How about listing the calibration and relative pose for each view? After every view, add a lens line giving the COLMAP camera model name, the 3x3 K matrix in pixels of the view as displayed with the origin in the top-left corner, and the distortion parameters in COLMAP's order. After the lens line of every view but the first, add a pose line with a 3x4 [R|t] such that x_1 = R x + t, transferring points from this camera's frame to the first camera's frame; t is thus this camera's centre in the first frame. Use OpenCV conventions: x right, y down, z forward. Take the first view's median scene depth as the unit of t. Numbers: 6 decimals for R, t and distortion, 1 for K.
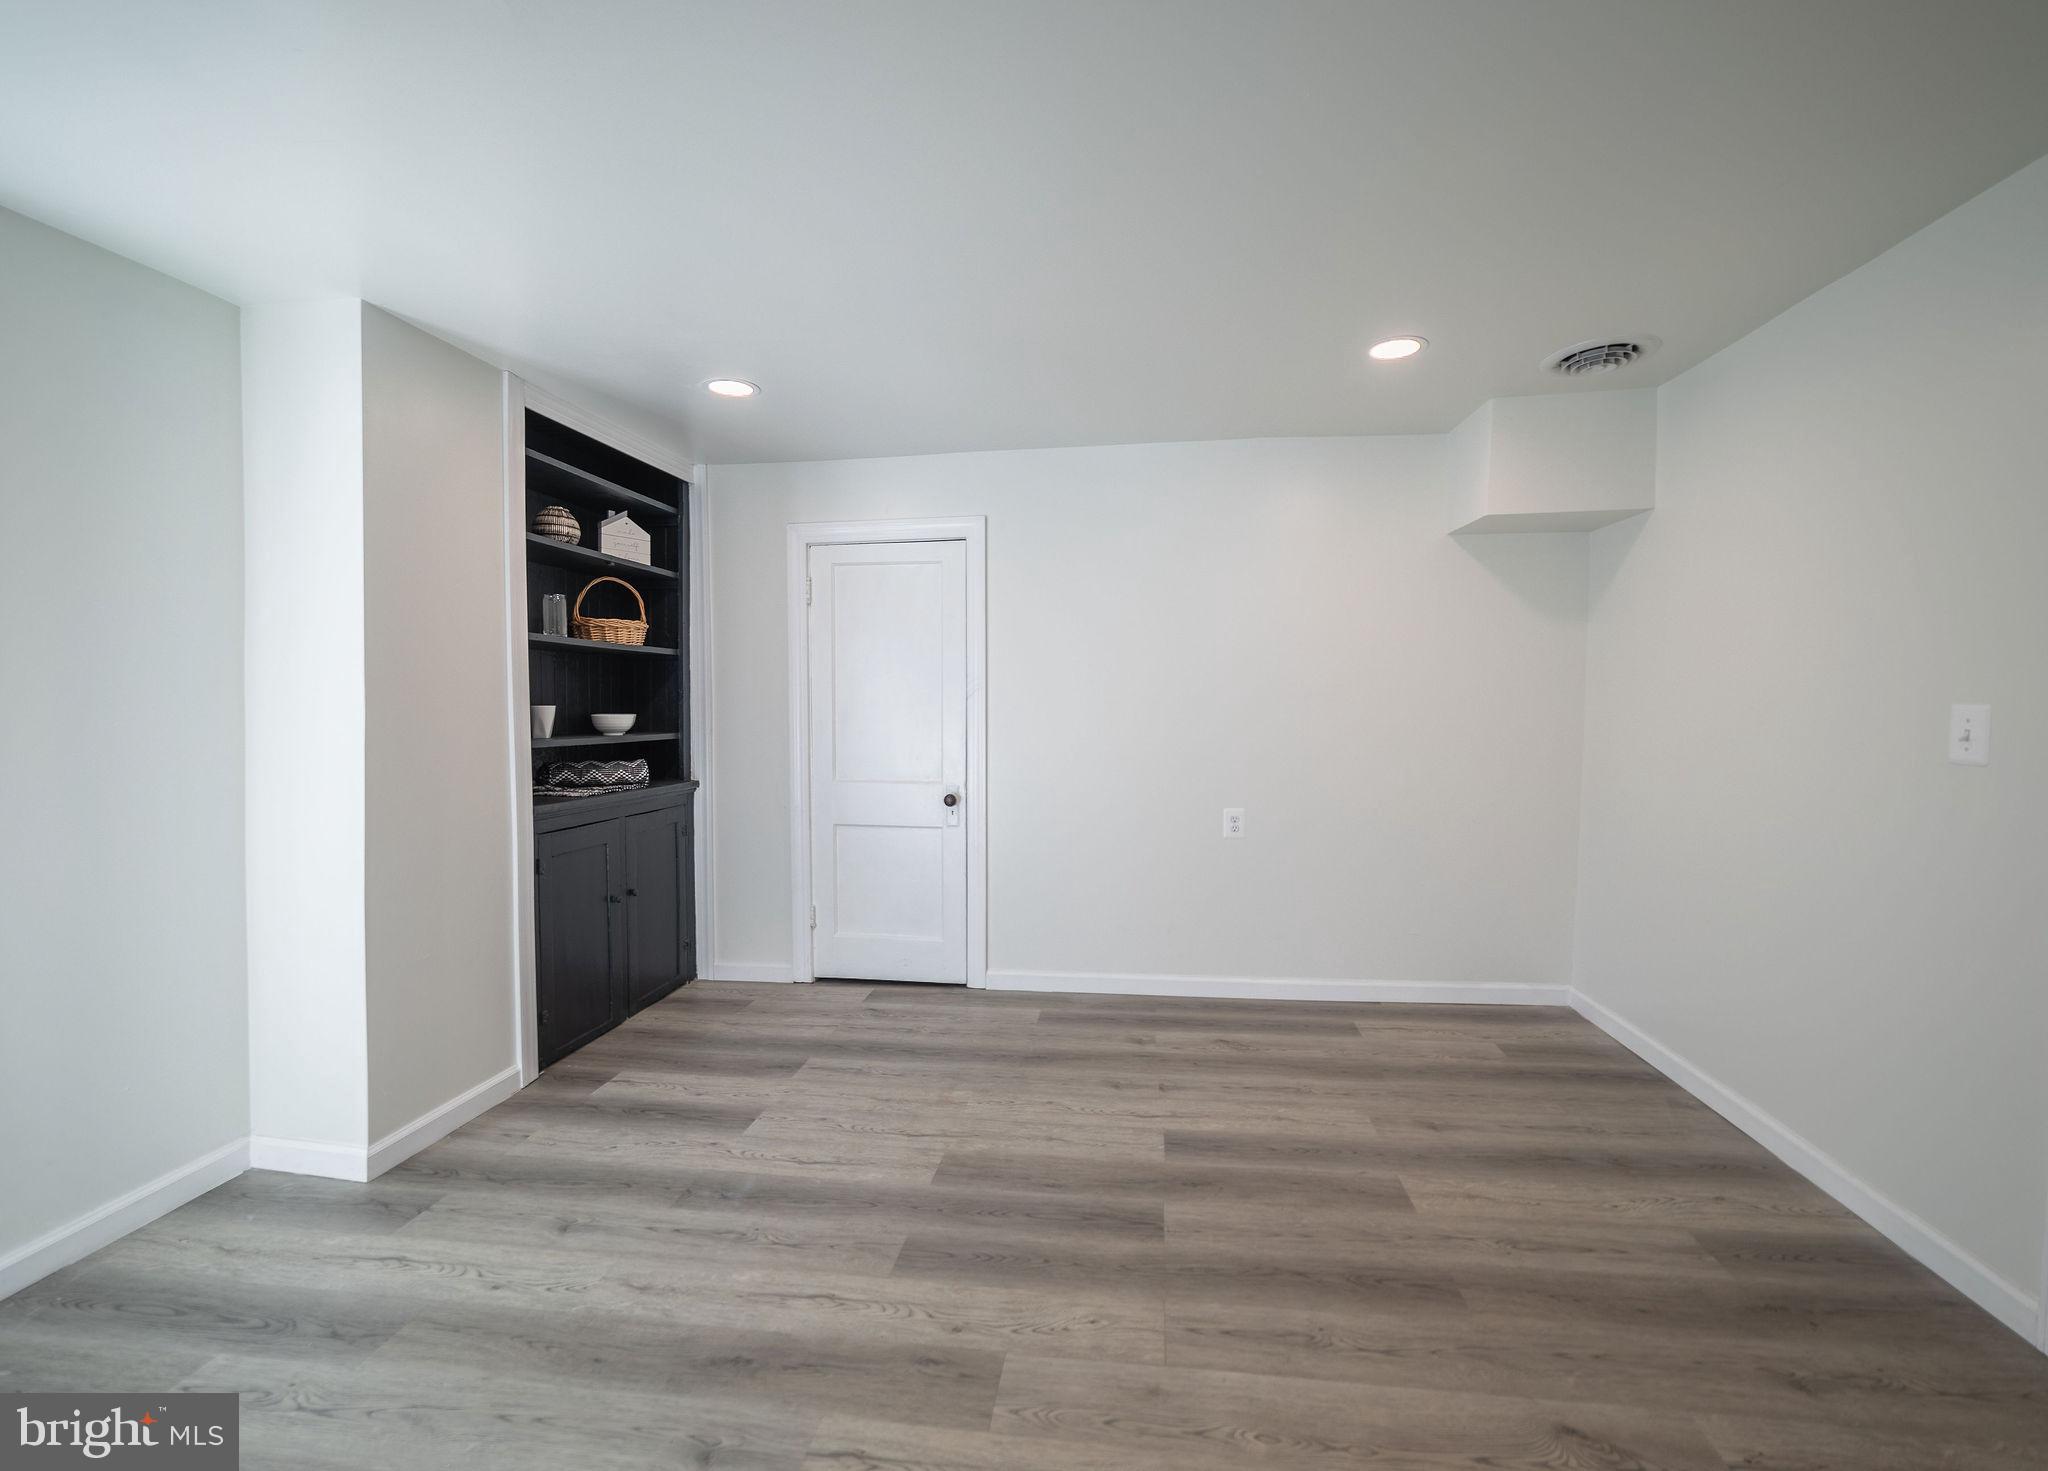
lens RADIAL K [[839.8, 0, 1043.5], [0, 839.8, 736.3], [0, 0, 1]] dist [-0.023753, 0.008648]
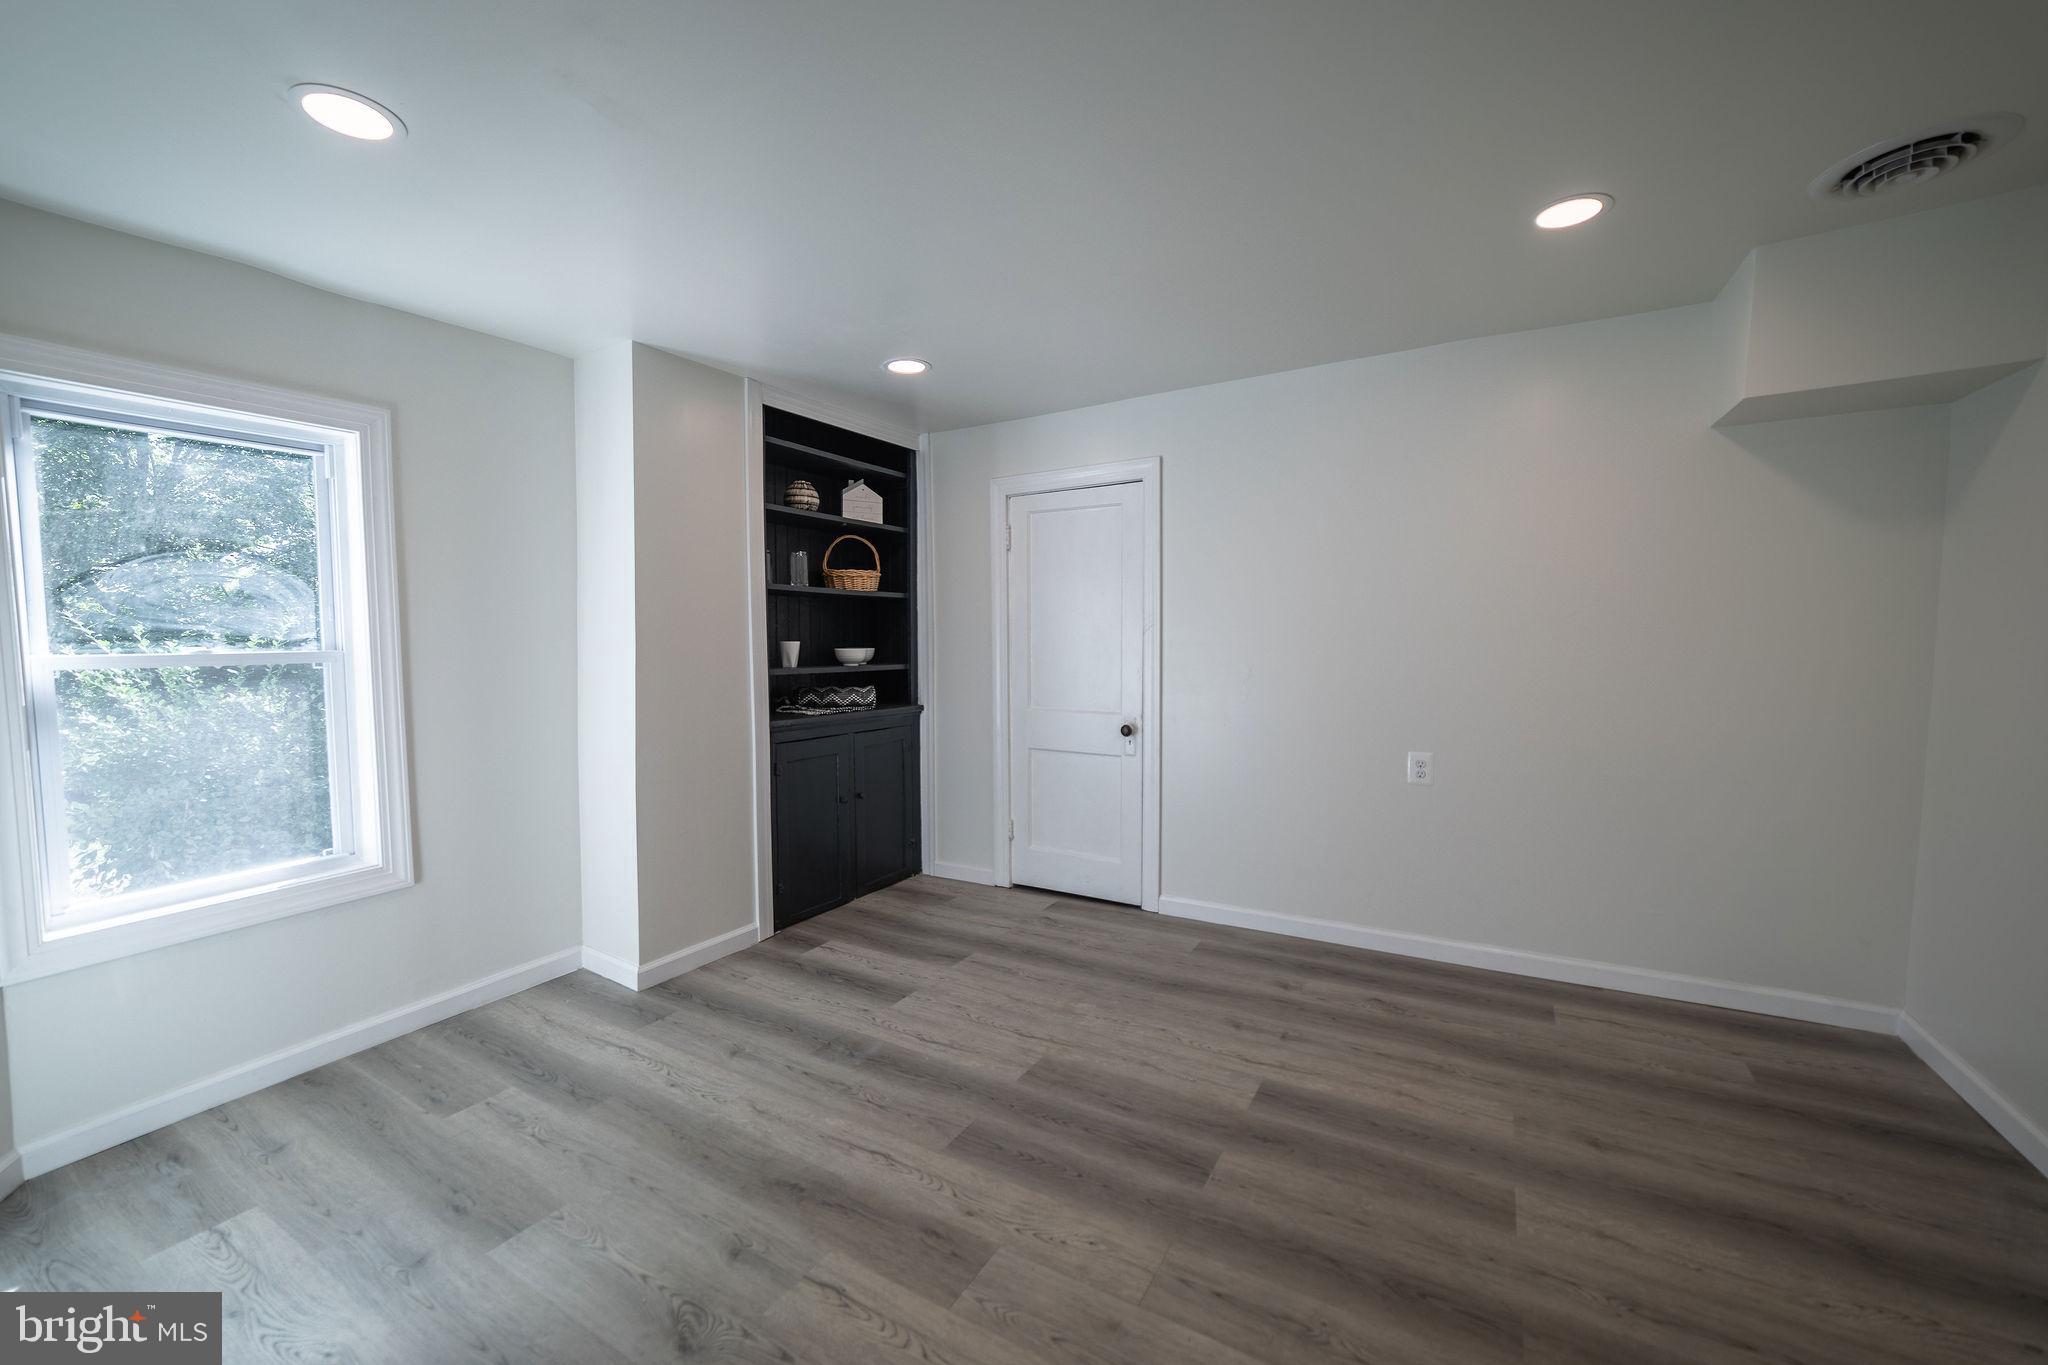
lens RADIAL K [[787.9, 0, 1024.0], [0, 787.9, 682.5], [0, 0, 1]] dist [-0.023304, 0.007724]
pose [[0.920360, 0.018171, -0.390650, 0.205158], [-0.011444, 0.999744, 0.019541, -0.002492], [0.390905, -0.013514, 0.920332, 0.055111]]
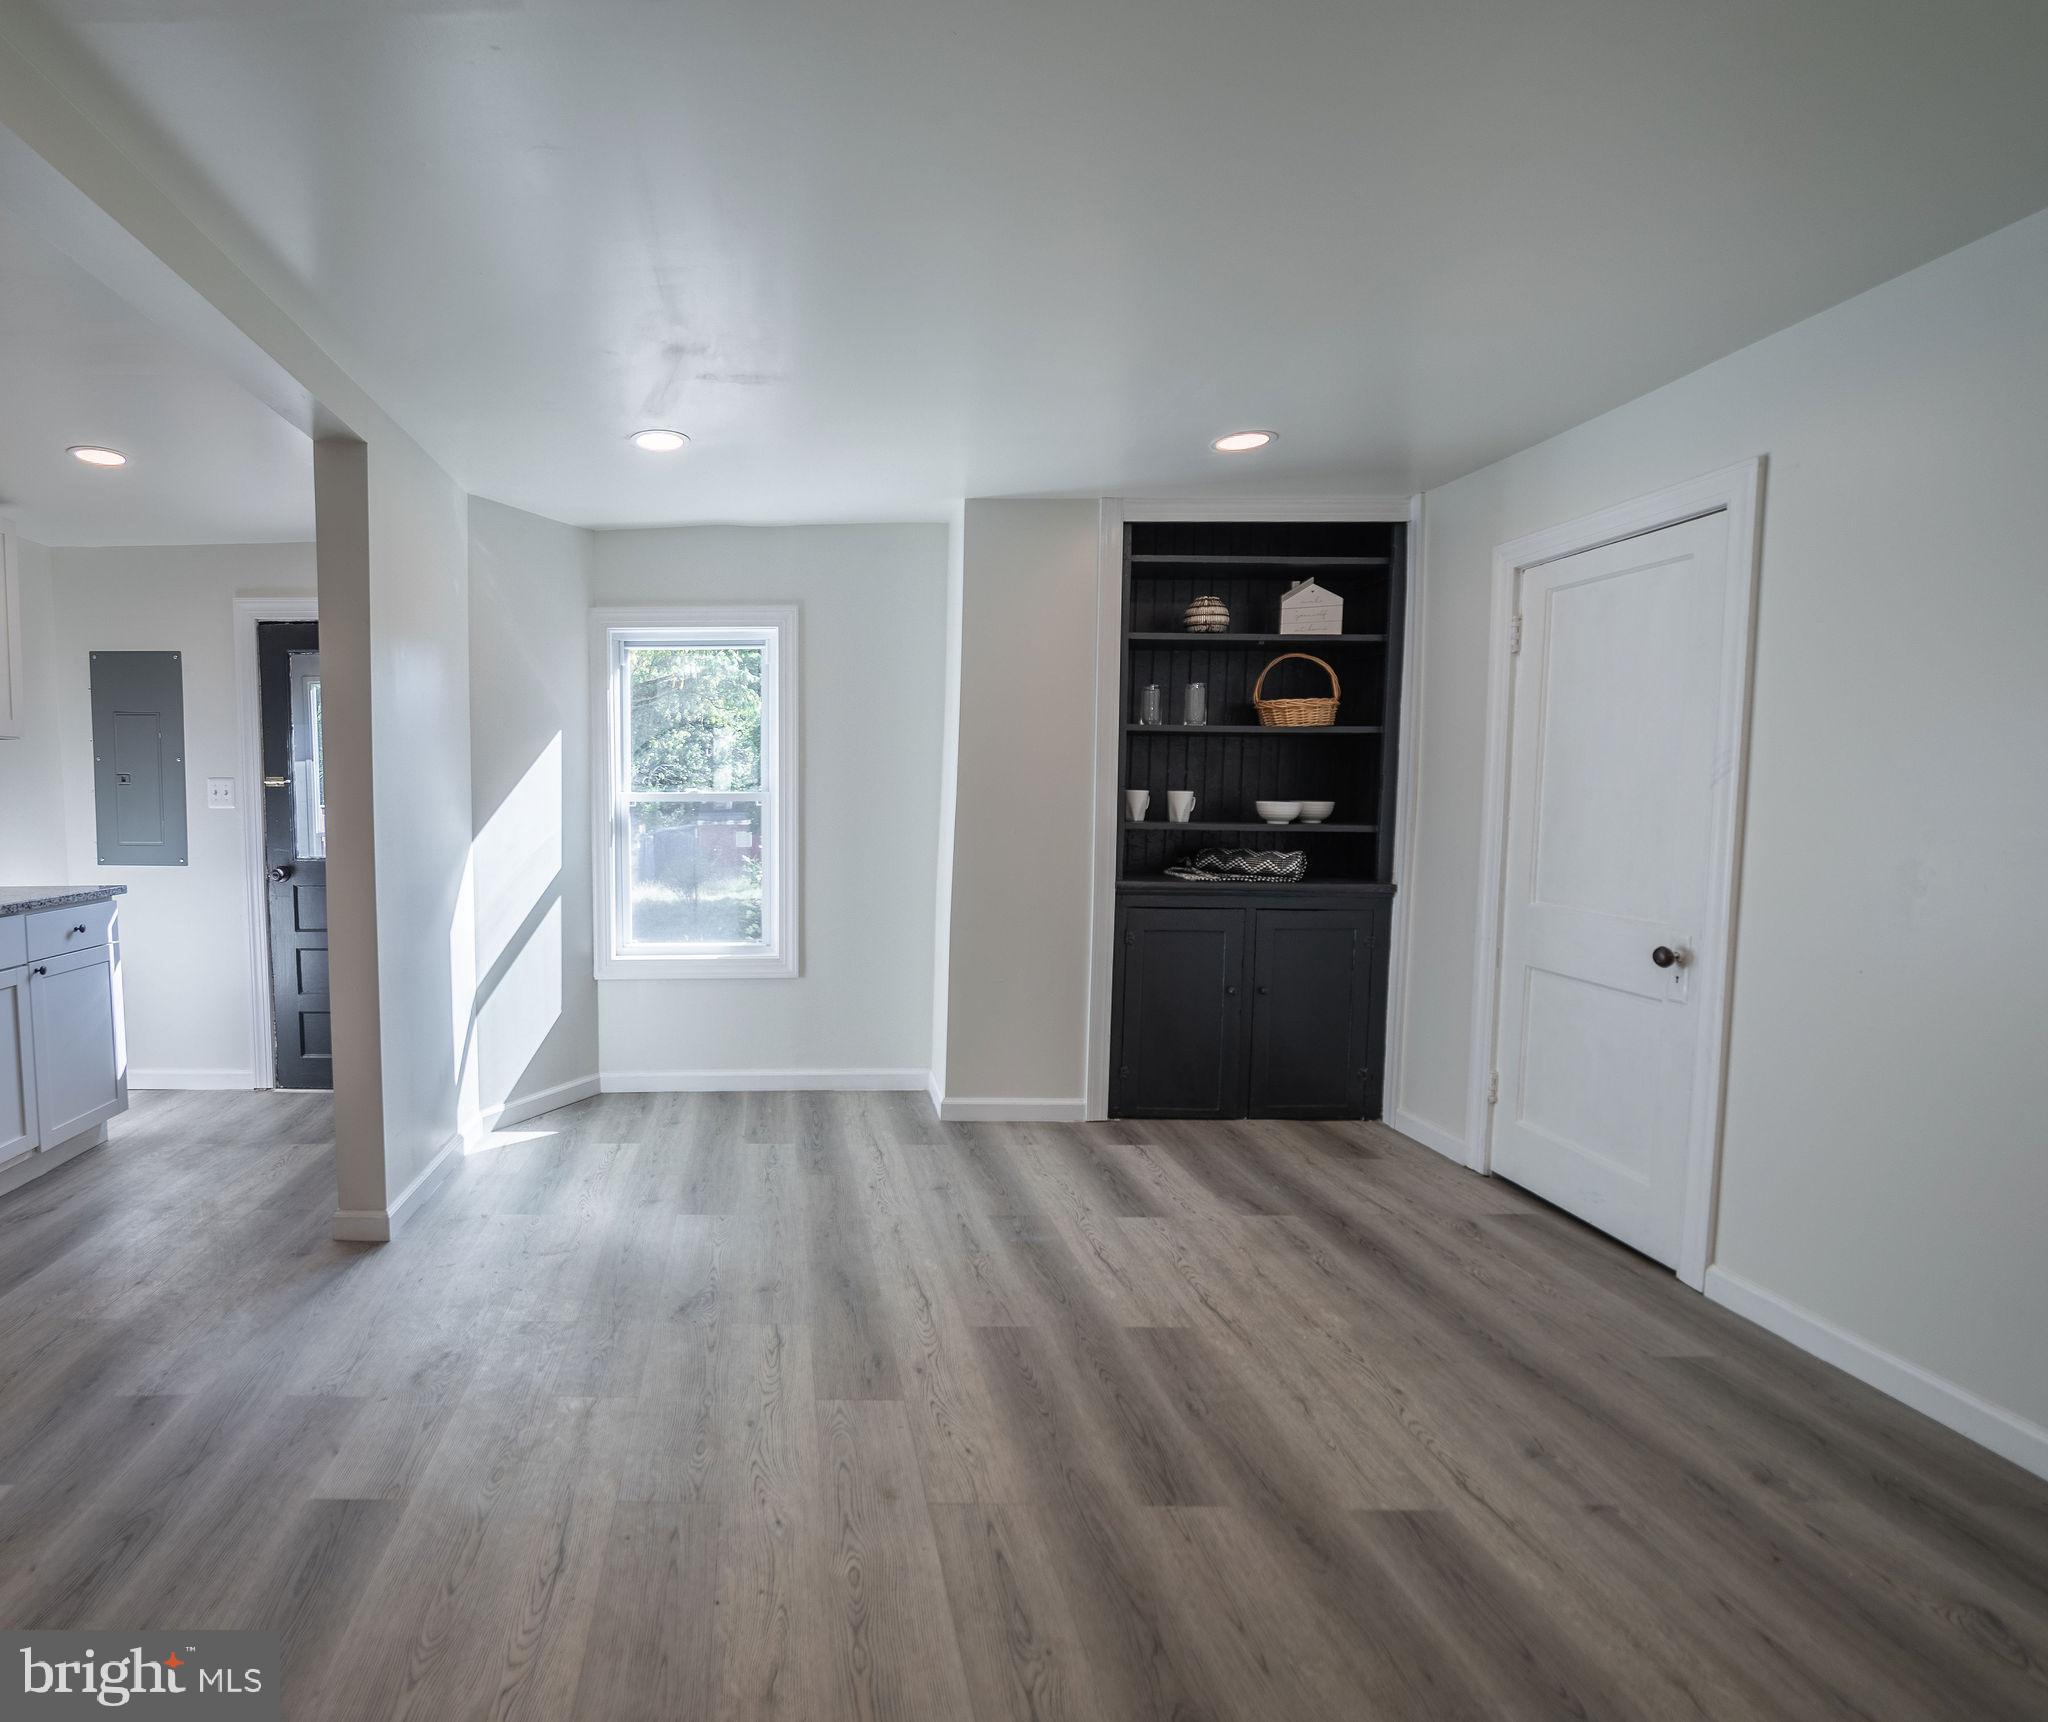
lens RADIAL K [[1000.4, 0, 780.0], [0, 1000.4, 863.1], [0, 0, 1]] dist [-0.036575, 0.012438]
pose [[0.138020, 0.079919, -0.987200, 0.640940], [-0.044989, 0.996216, 0.074359, -0.018654], [0.989407, 0.034150, 0.141093, 0.361894]]
